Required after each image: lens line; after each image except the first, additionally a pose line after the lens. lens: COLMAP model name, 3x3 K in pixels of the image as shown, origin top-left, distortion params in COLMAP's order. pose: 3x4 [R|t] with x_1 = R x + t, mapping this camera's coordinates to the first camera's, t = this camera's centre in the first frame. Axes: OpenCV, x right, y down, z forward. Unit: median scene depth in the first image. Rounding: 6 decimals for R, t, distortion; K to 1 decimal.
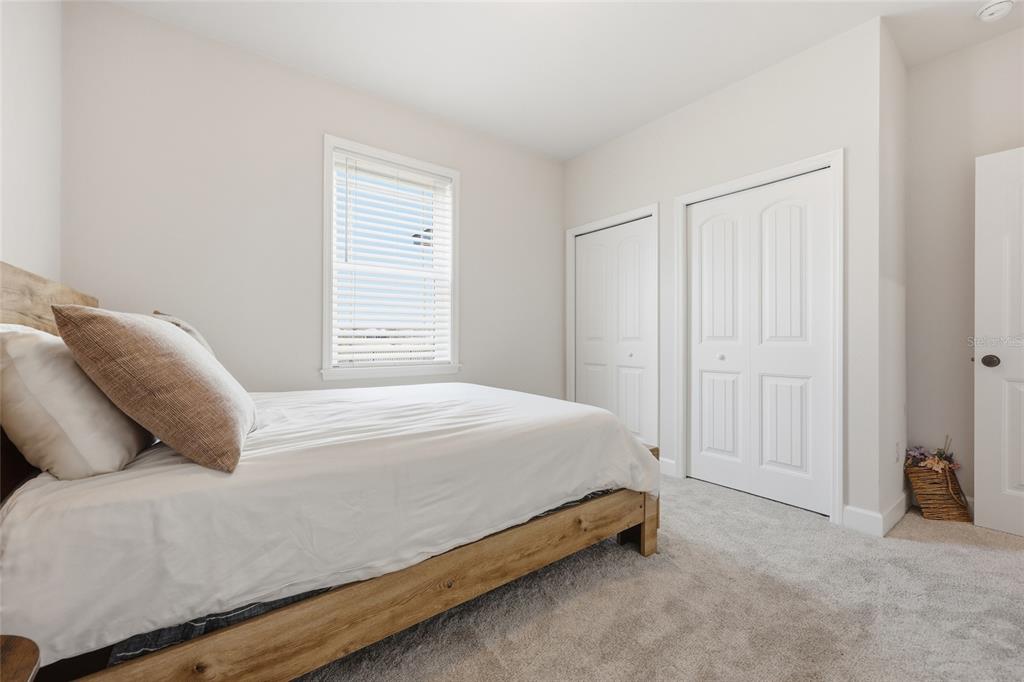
lens RADIAL K [[418.1, 0, 513.3], [0, 418.1, 337.5], [0, 0, 1]] dist [-0.001643, 0.001017]
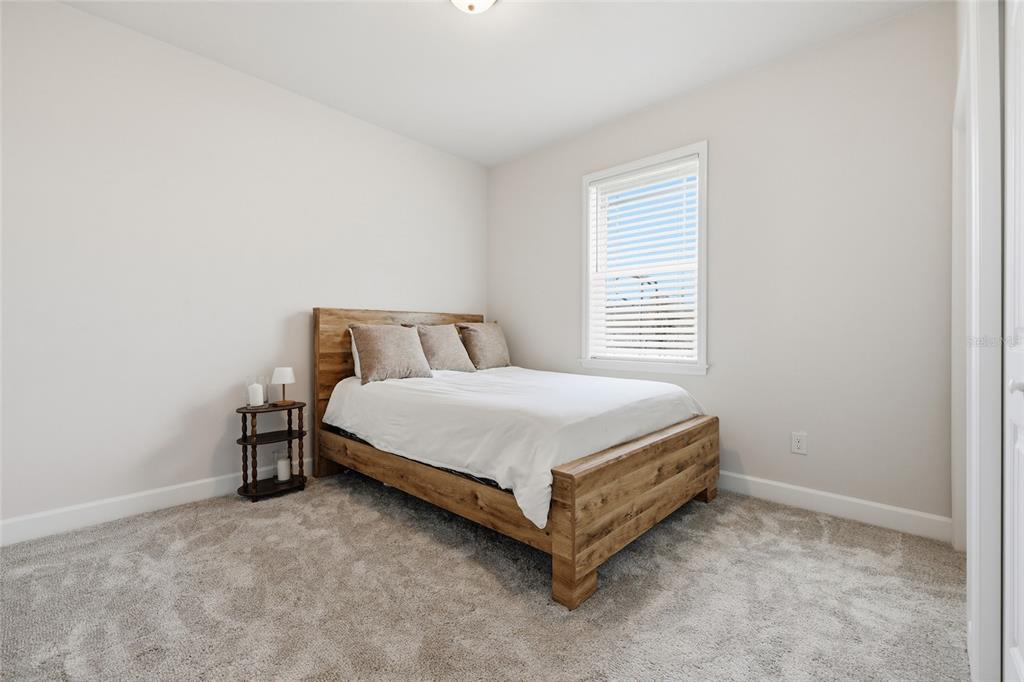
lens RADIAL K [[418.1, 0, 512.6], [0, 418.1, 338.0], [0, 0, 1]] dist [-0.001643, 0.001017]
pose [[0.188767, 0.005422, -0.982007, 1.355445], [-0.005295, 0.999976, 0.004504, 0.010670], [0.982008, 0.004350, 0.188791, 0.939099]]
